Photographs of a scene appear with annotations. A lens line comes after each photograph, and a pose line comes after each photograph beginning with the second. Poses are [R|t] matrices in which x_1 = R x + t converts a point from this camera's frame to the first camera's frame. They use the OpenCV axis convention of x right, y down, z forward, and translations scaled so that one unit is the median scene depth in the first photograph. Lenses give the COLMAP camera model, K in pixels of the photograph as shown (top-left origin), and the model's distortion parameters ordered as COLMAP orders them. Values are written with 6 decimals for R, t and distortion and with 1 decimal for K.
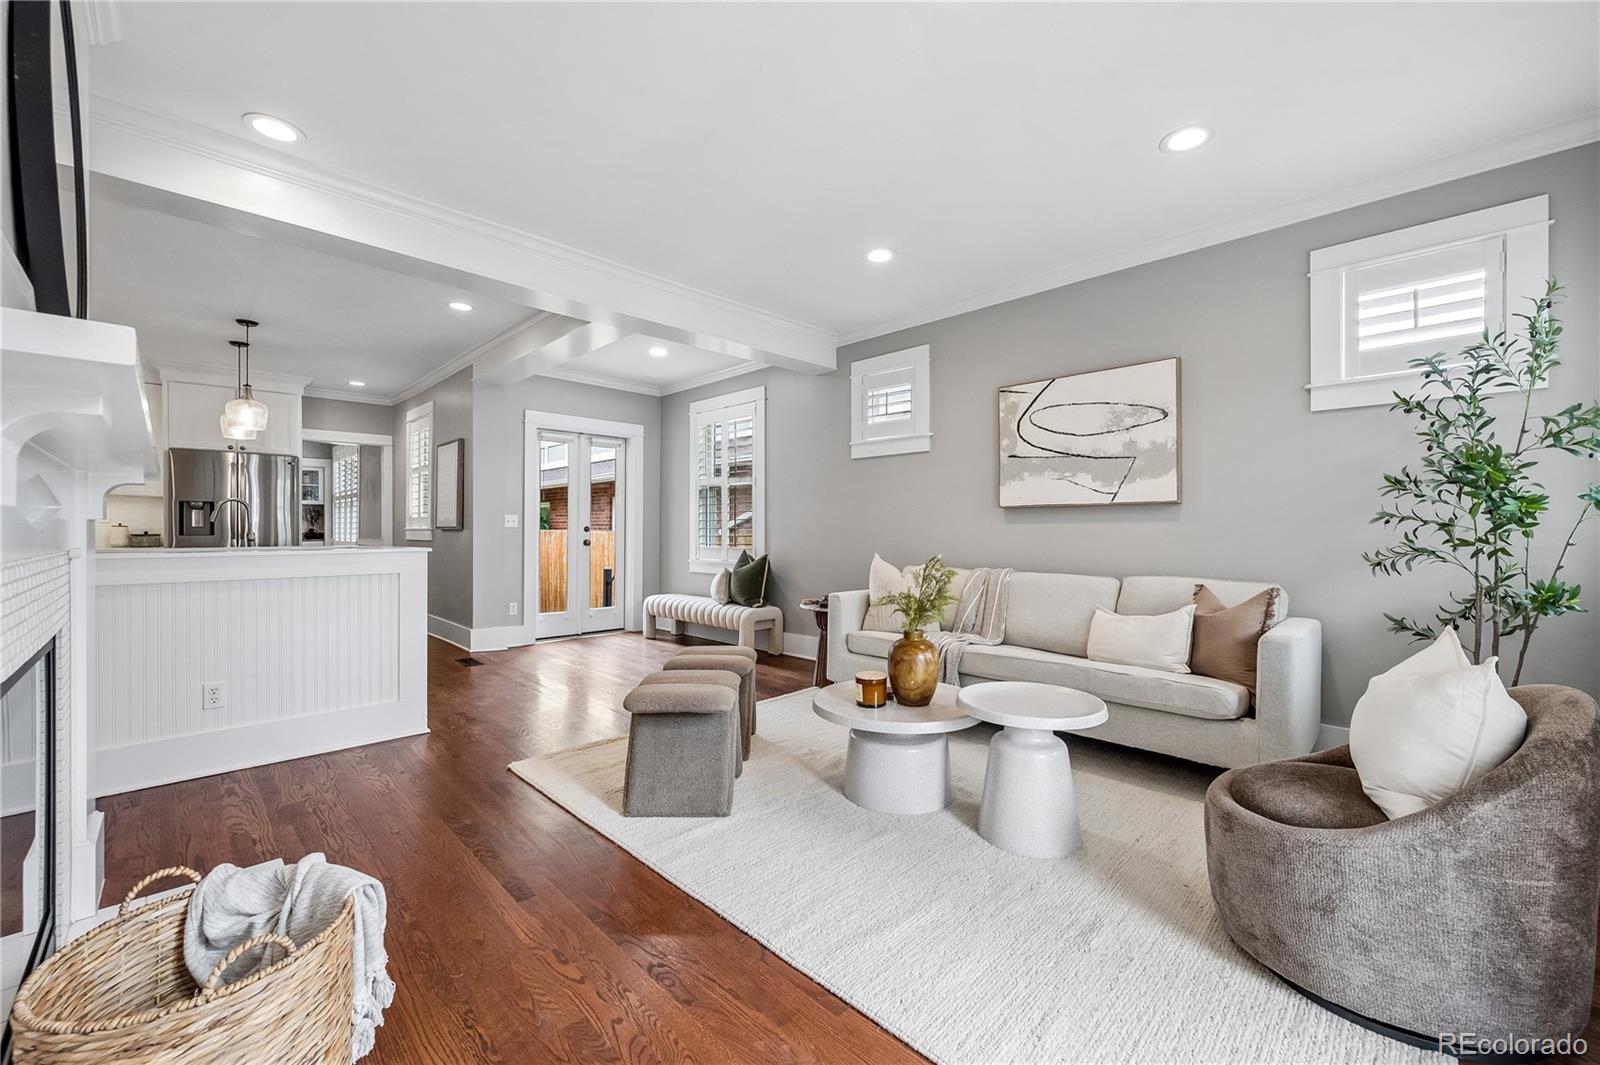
lens RADIAL K [[654.7, 0, 800.4], [0, 654.7, 532.2], [0, 0, 1]] dist [-0.000911, -0.000110]
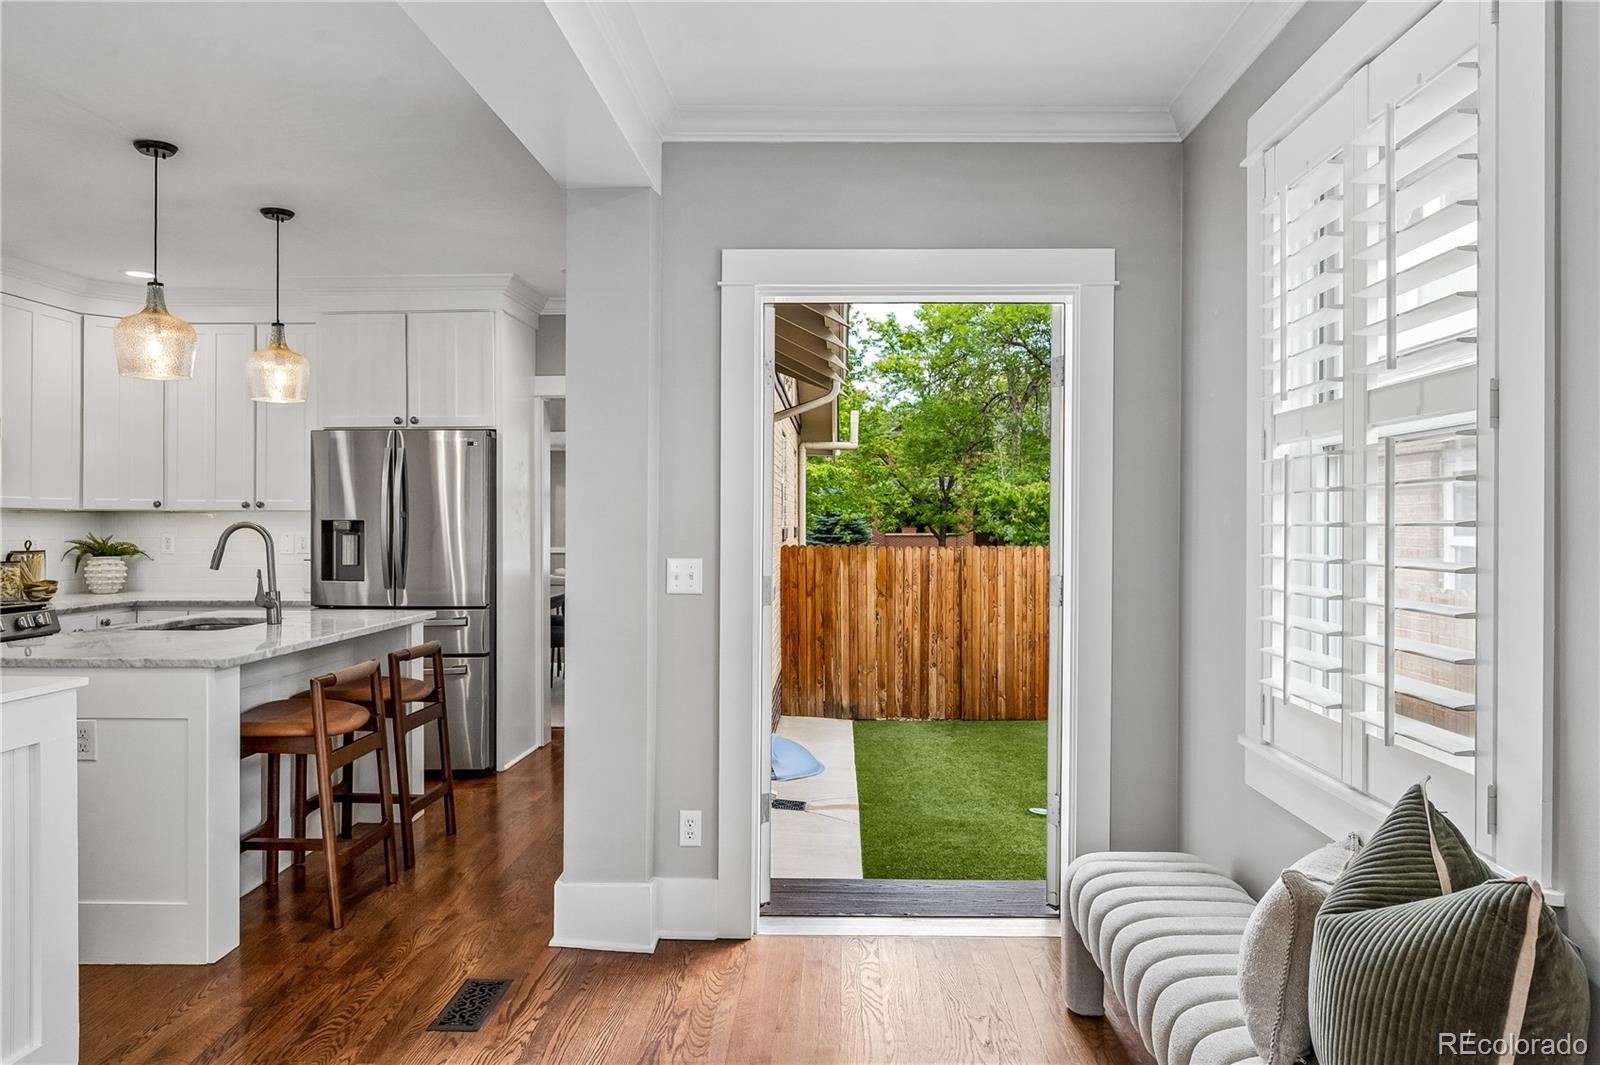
lens RADIAL K [[1040.5, 0, 801.4], [0, 1040.5, 529.1], [0, 0, 1]] dist [0.002510, 0.000363]
pose [[0.697916, 0.004767, -0.716164, -0.000744], [-0.000574, 0.999981, 0.006097, -0.045751], [0.716179, -0.003844, 0.697906, 0.659823]]
